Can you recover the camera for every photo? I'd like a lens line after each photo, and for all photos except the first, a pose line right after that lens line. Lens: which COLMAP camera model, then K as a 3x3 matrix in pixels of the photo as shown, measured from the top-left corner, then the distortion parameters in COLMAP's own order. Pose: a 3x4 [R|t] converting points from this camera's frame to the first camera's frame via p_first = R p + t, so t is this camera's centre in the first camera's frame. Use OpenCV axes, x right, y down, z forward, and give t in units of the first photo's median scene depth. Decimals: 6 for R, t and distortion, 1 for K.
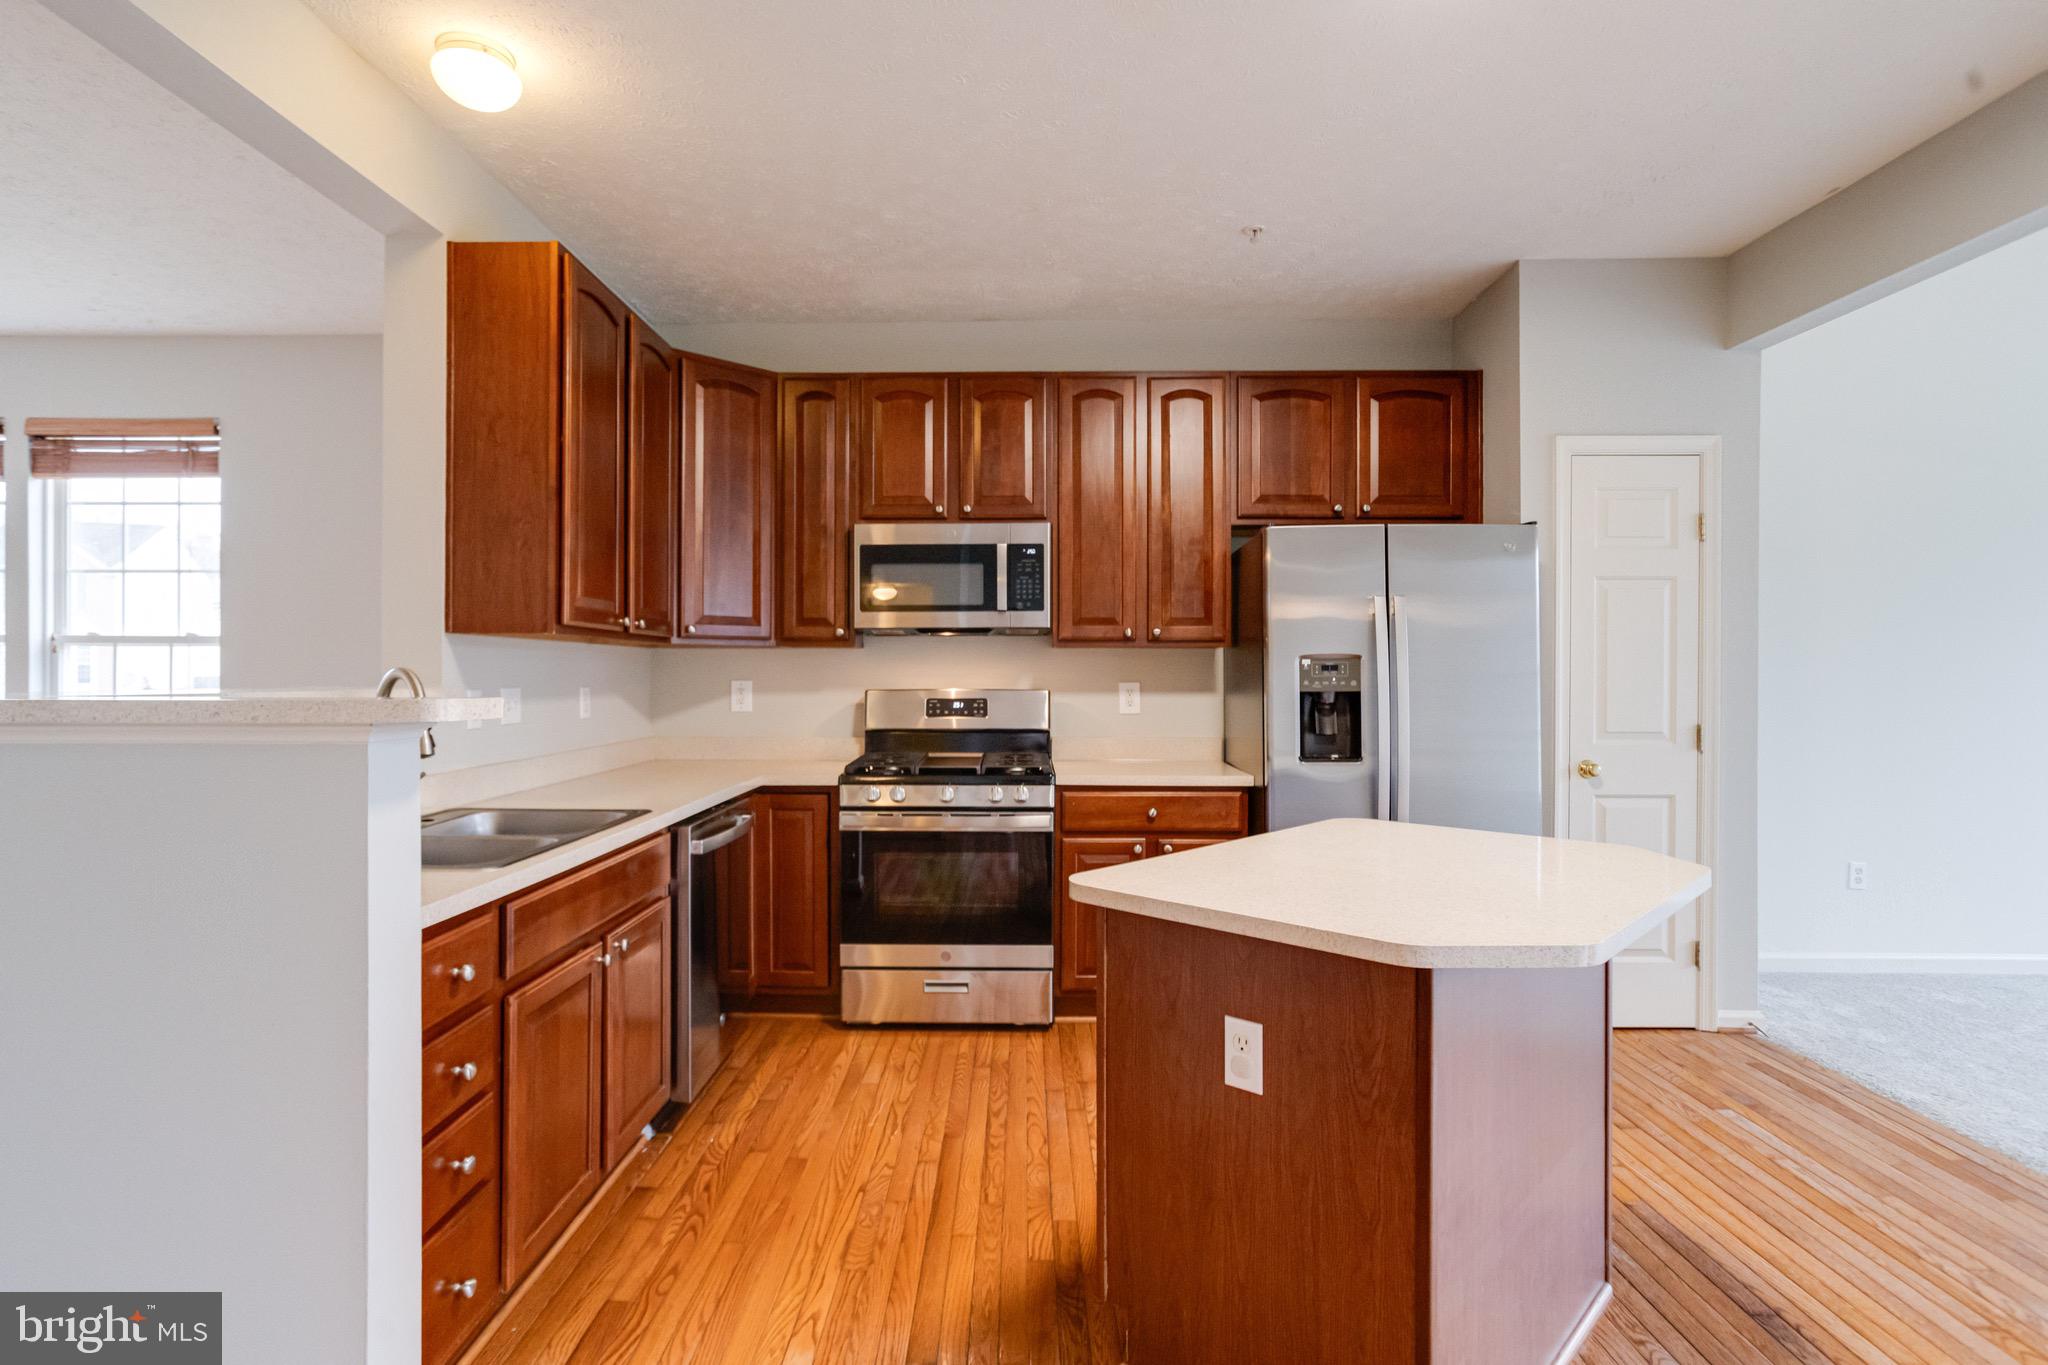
lens RADIAL K [[1025.0, 0, 1010.4], [0, 1025.0, 677.0], [0, 0, 1]] dist [-0.035068, 0.028504]
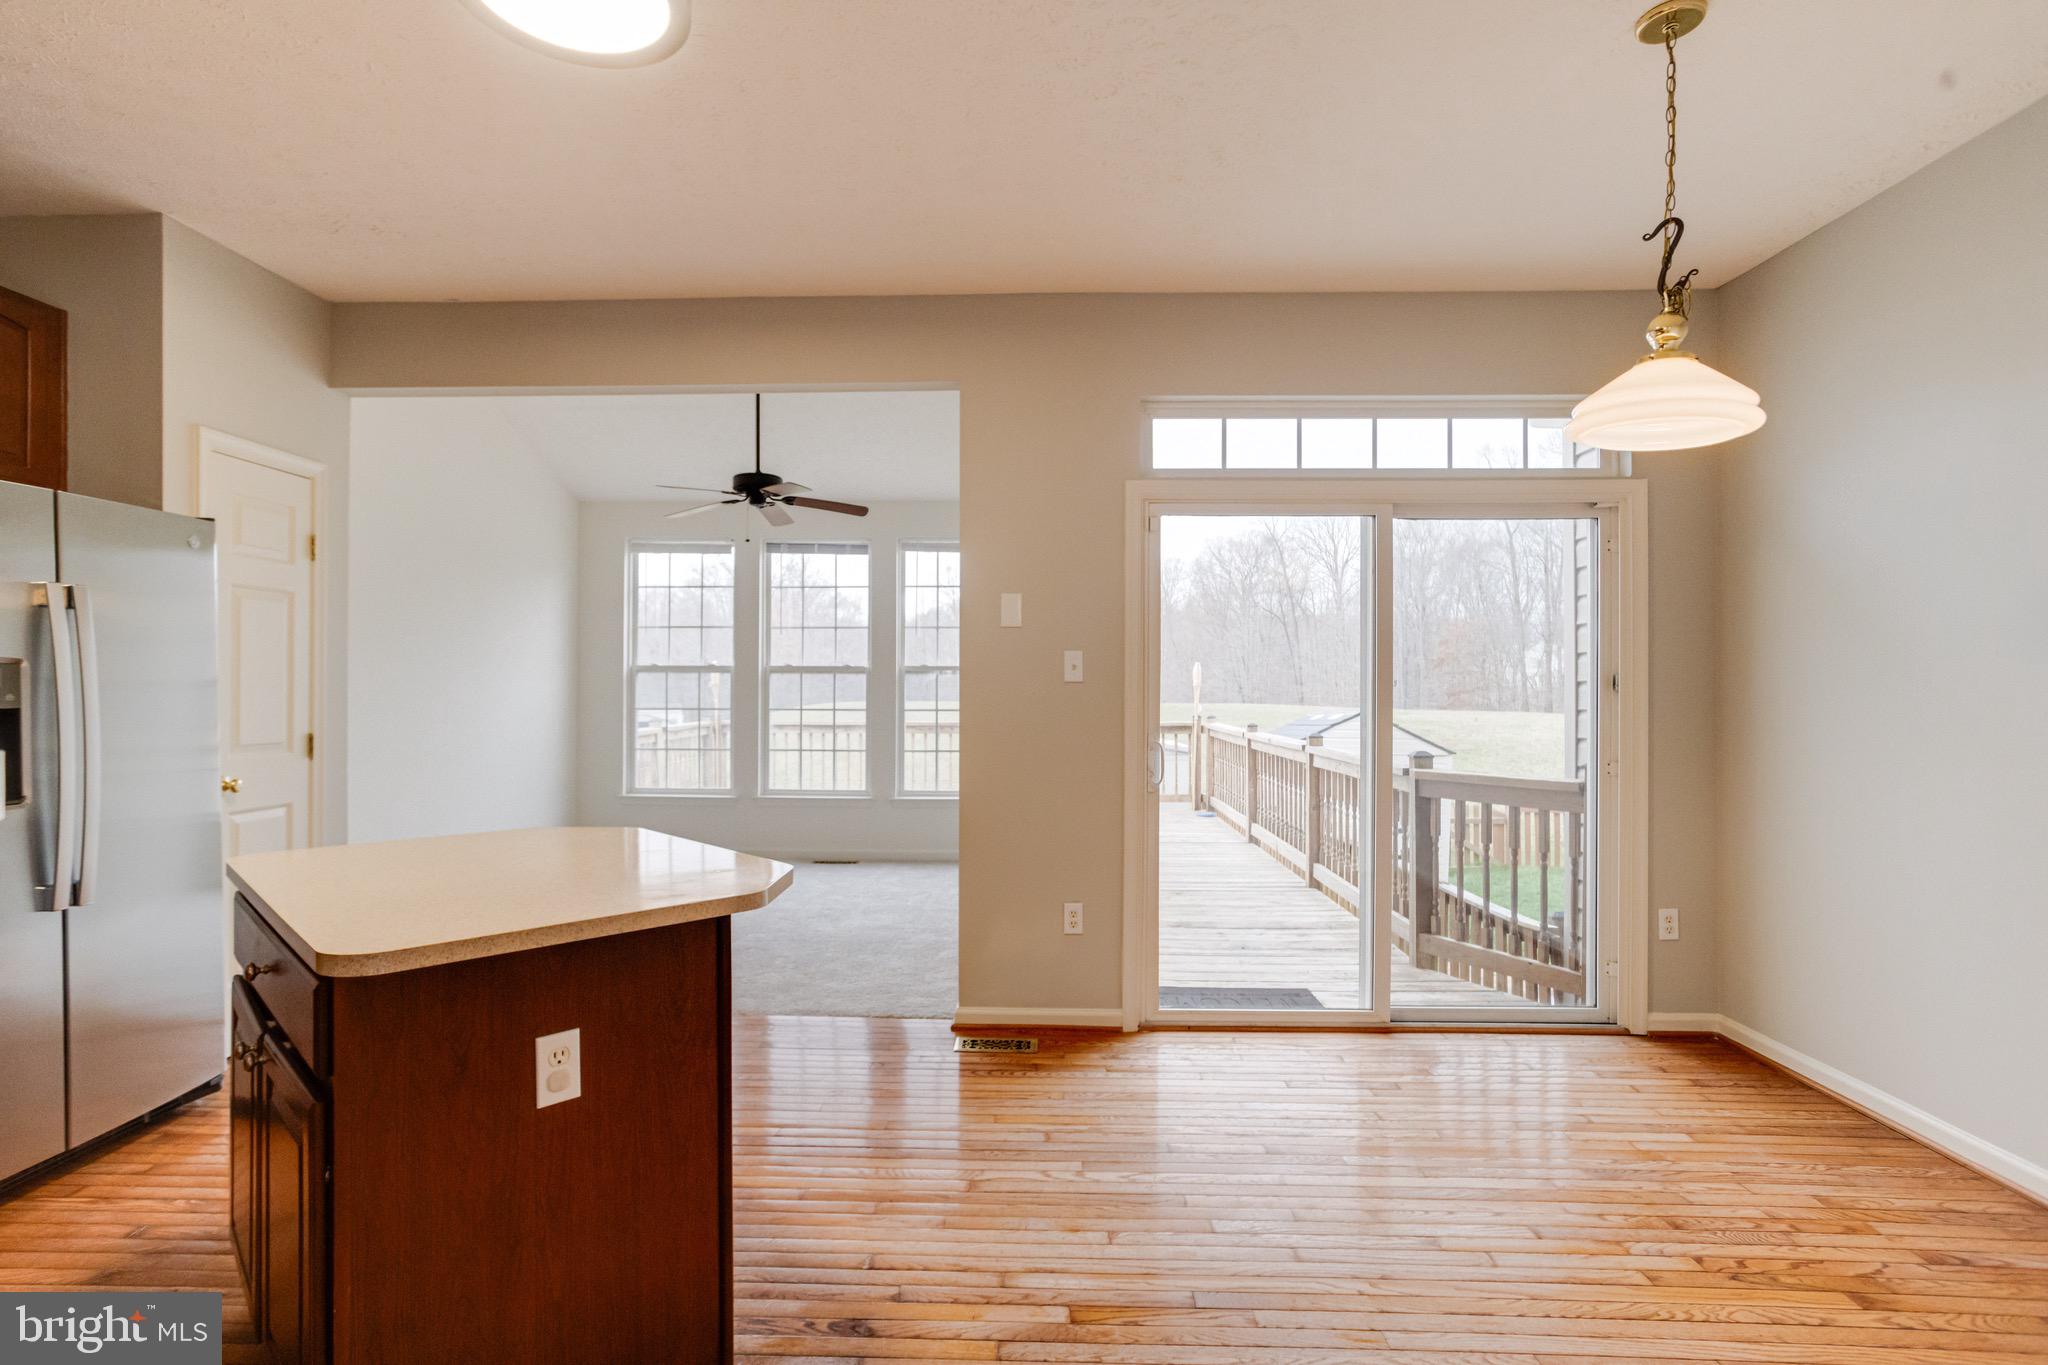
lens RADIAL K [[1005.5, 0, 999.0], [0, 1005.5, 679.9], [0, 0, 1]] dist [-0.021812, 0.025993]
pose [[0.030394, 0.005764, 0.999521, -0.343780], [0.001918, 0.999981, -0.005825, -0.000843], [-0.999536, 0.002095, 0.030383, 0.251156]]
